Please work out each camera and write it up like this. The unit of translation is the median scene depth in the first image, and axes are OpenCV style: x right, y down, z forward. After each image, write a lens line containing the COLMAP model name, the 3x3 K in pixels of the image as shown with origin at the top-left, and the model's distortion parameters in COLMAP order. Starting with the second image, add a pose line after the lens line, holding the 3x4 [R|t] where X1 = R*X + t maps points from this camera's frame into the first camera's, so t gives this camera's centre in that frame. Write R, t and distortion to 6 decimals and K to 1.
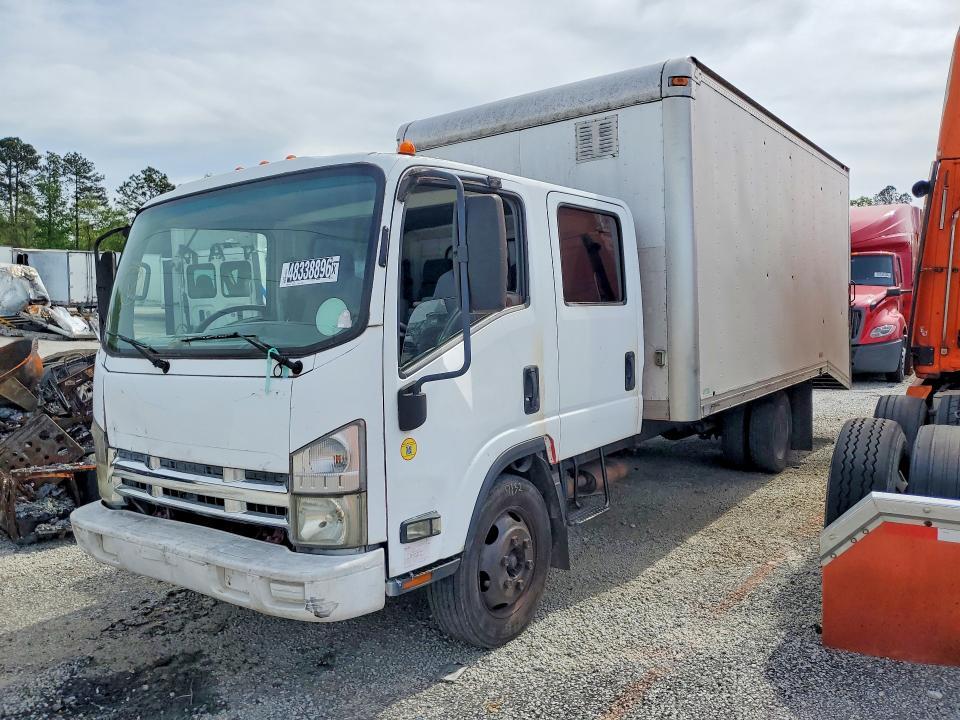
lens RADIAL K [[692.9, 0, 480.0], [0, 692.9, 360.0], [0, 0, 1]] dist [0.079898, -0.094671]
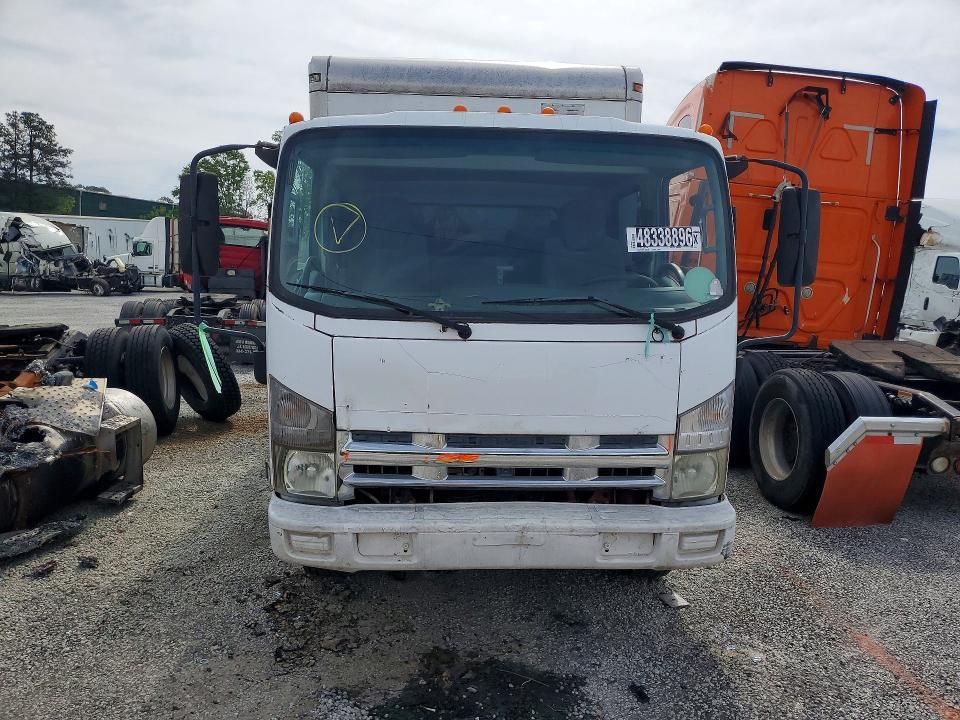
lens RADIAL K [[692.9, 0, 480.0], [0, 692.9, 360.0], [0, 0, 1]] dist [0.079898, -0.094671]
pose [[0.809698, -0.022981, 0.586396, -1.037753], [-0.007287, 0.998762, 0.049204, 0.002885], [-0.586801, -0.044114, 0.808529, 0.308527]]
